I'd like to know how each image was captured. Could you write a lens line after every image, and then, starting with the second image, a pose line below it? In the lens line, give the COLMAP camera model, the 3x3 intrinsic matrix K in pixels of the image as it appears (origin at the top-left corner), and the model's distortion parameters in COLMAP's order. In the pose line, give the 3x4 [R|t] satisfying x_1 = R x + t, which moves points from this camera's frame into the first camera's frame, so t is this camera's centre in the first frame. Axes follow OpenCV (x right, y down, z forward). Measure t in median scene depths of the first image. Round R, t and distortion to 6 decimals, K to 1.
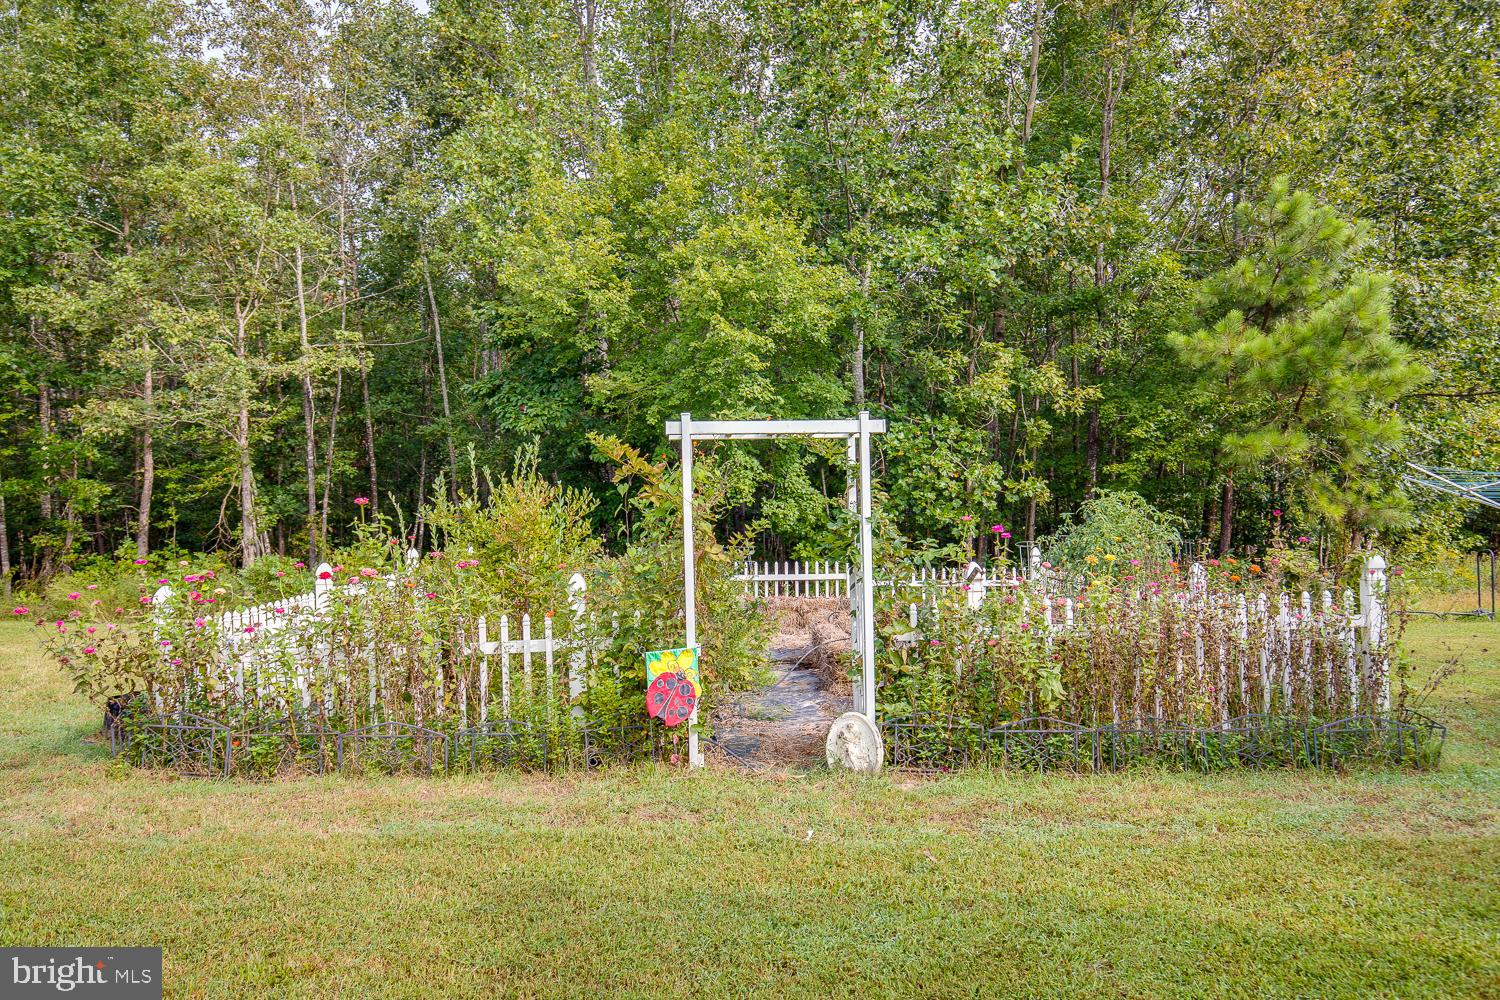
lens RADIAL K [[950.4, 0, 750.0], [0, 950.4, 500.0], [0, 0, 1]] dist [-0.003473, 0.005551]
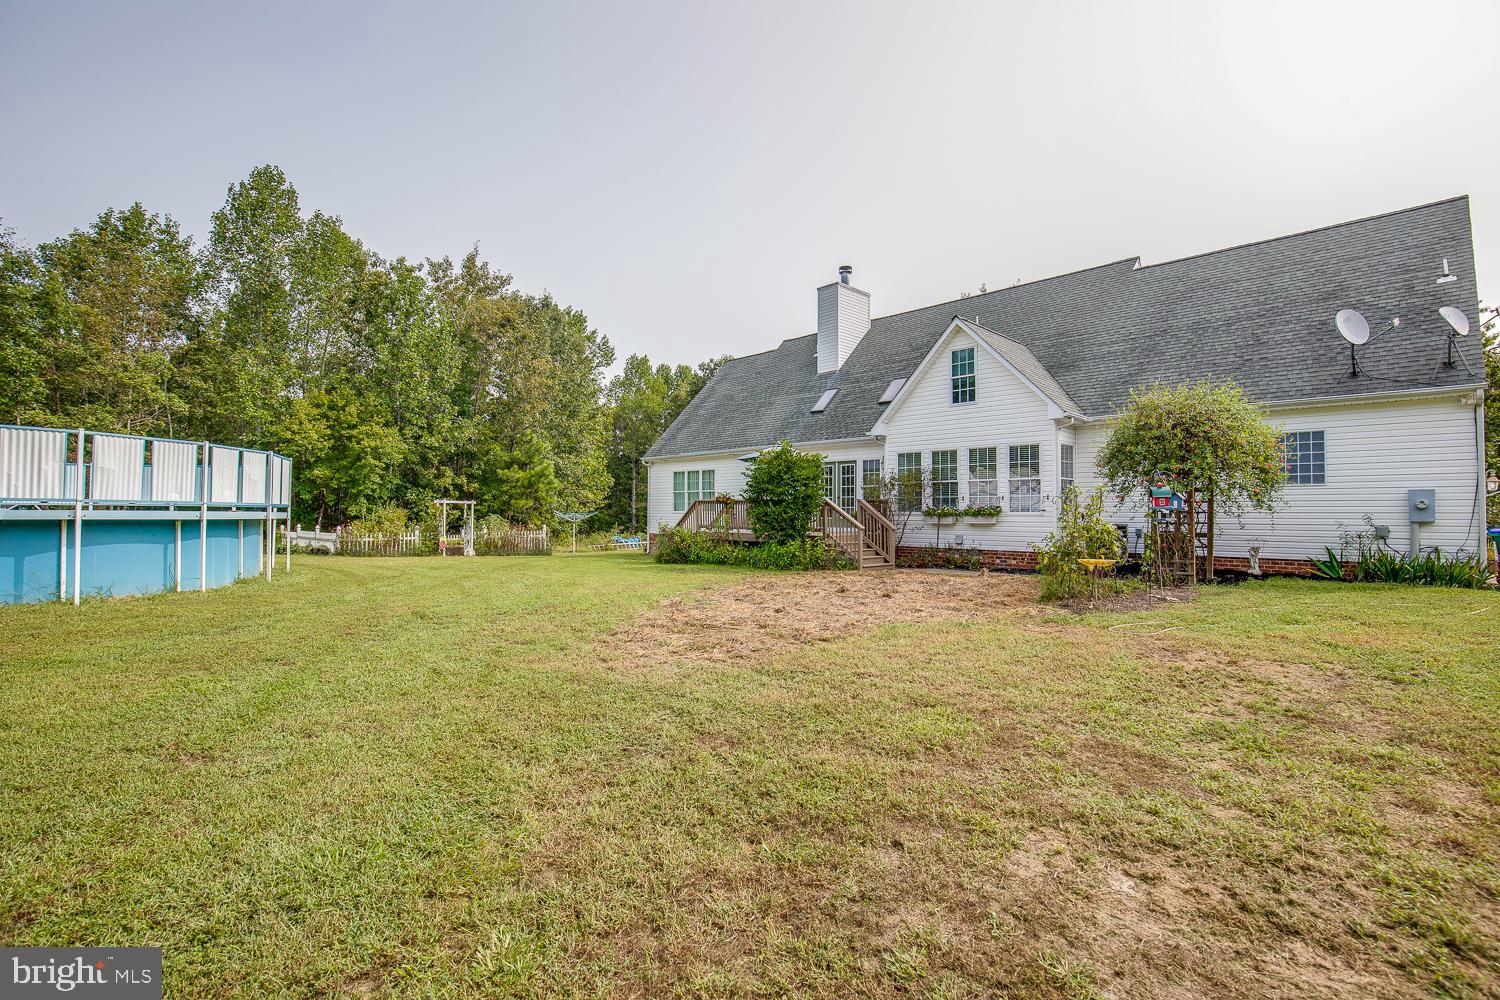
lens RADIAL K [[680.8, 0, 750.0], [0, 680.8, 500.0], [0, 0, 1]] dist [-0.024319, 0.009699]
pose [[0.659803, 0.046283, 0.750012, -0.804492], [-0.017389, 0.998775, -0.046337, 0.032881], [-0.751237, 0.017531, 0.659799, -1.322167]]
